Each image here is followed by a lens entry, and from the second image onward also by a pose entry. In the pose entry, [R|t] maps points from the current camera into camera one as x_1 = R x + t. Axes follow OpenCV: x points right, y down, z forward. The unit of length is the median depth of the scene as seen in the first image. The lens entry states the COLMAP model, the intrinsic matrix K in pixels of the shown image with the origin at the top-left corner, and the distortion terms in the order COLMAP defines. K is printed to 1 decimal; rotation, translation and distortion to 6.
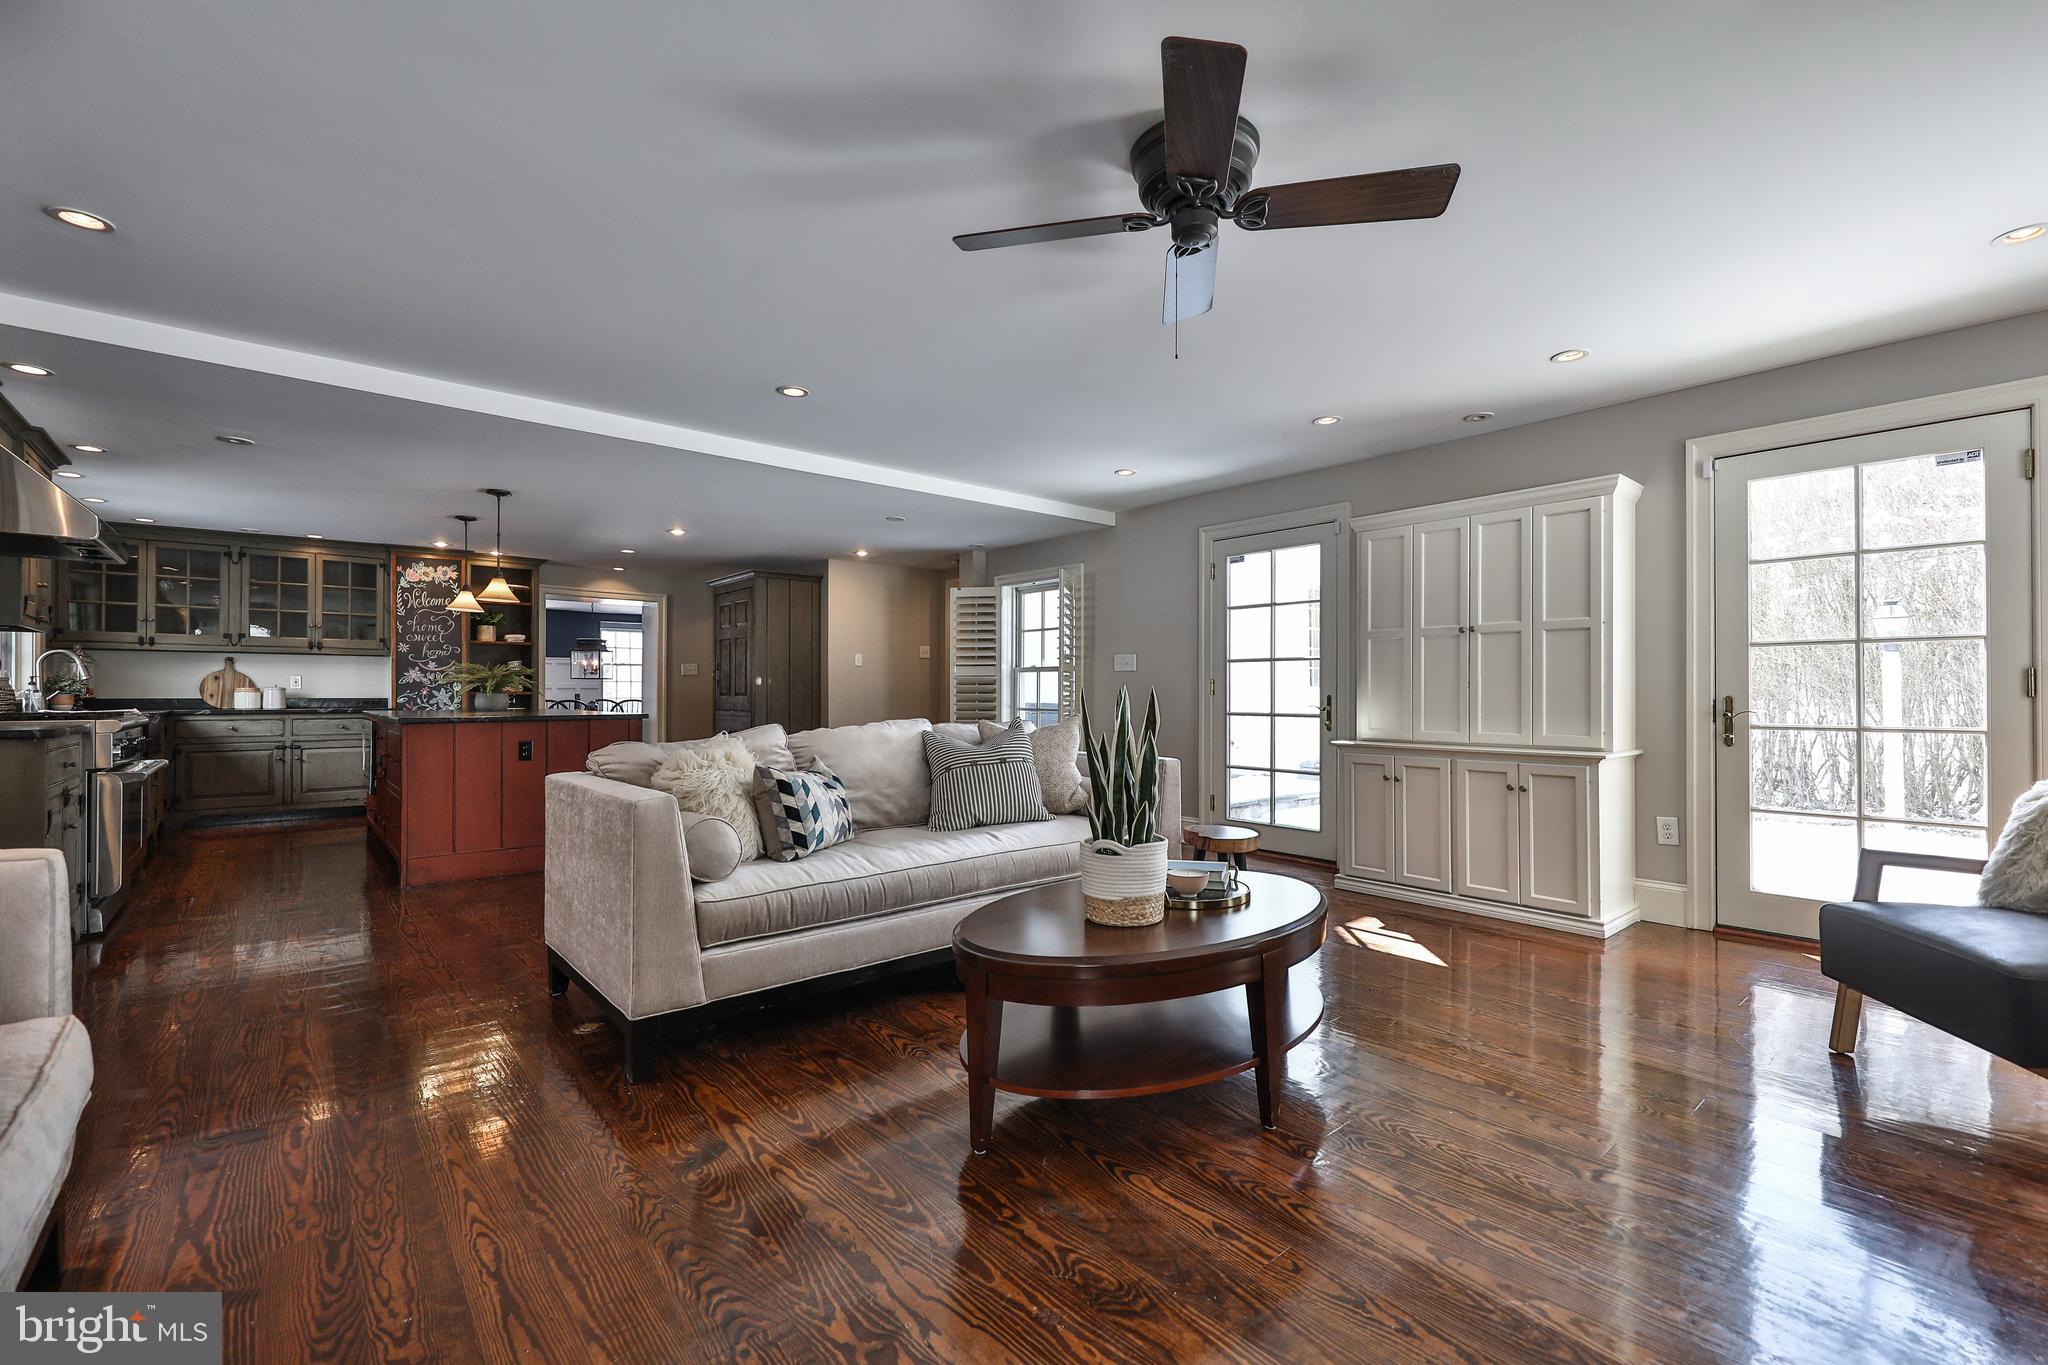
lens RADIAL K [[841.1, 0, 1029.0], [0, 841.1, 691.9], [0, 0, 1]] dist [0.000581, 0.000118]
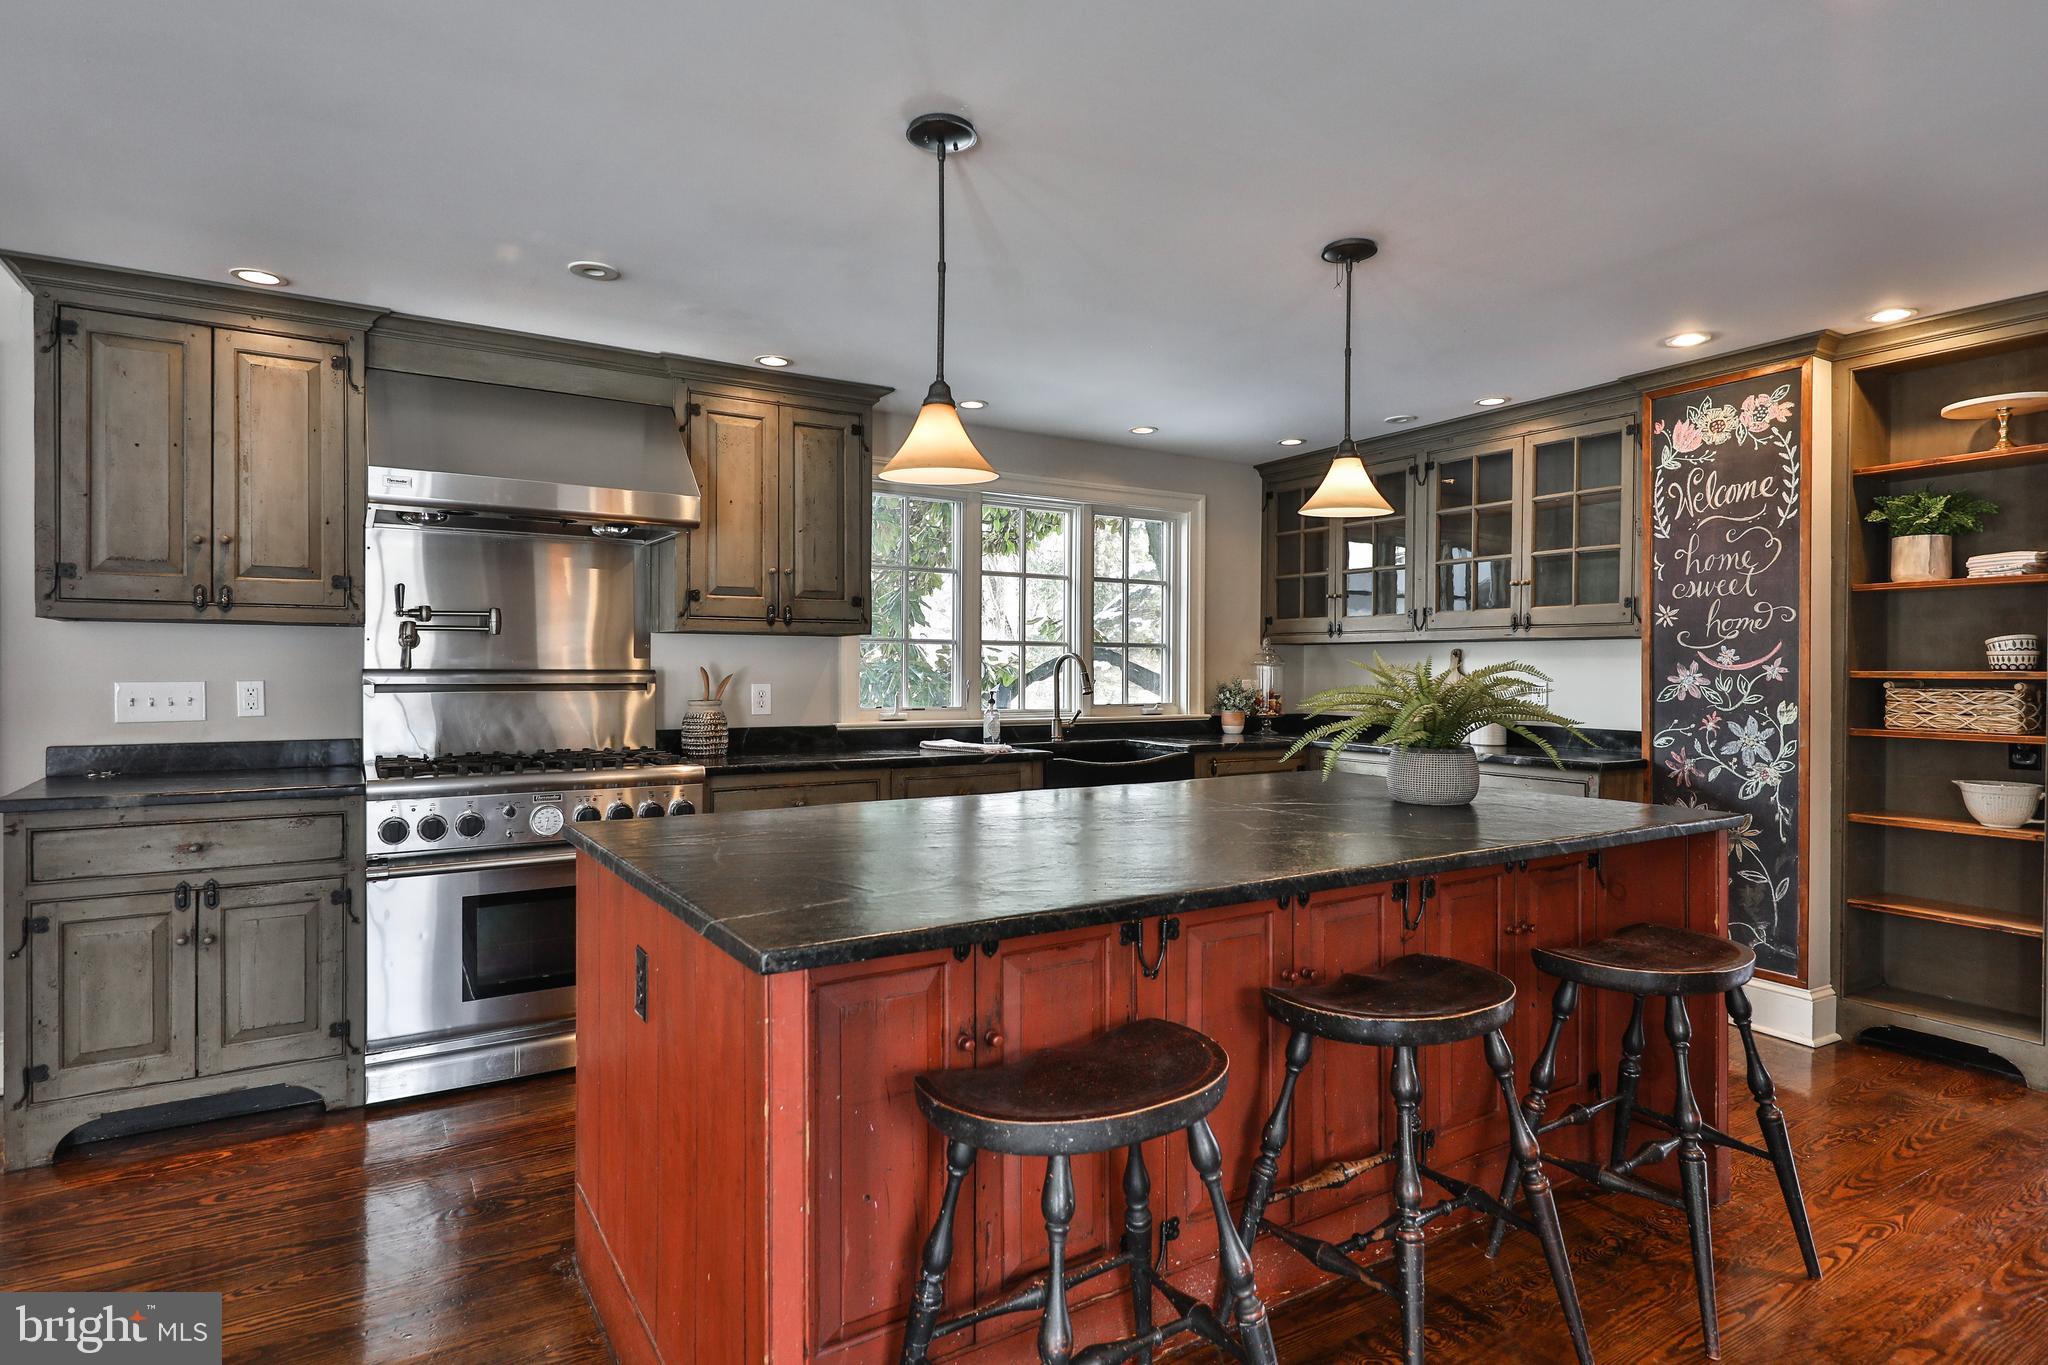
lens RADIAL K [[1087.6, 0, 1018.5], [0, 1087.6, 674.1], [0, 0, 1]] dist [-0.002882, -0.000082]
pose [[-0.160824, 0.008948, -0.986943, -0.164531], [0.002026, 0.999960, 0.008736, -0.029691], [0.986981, -0.000595, -0.160836, 0.782733]]
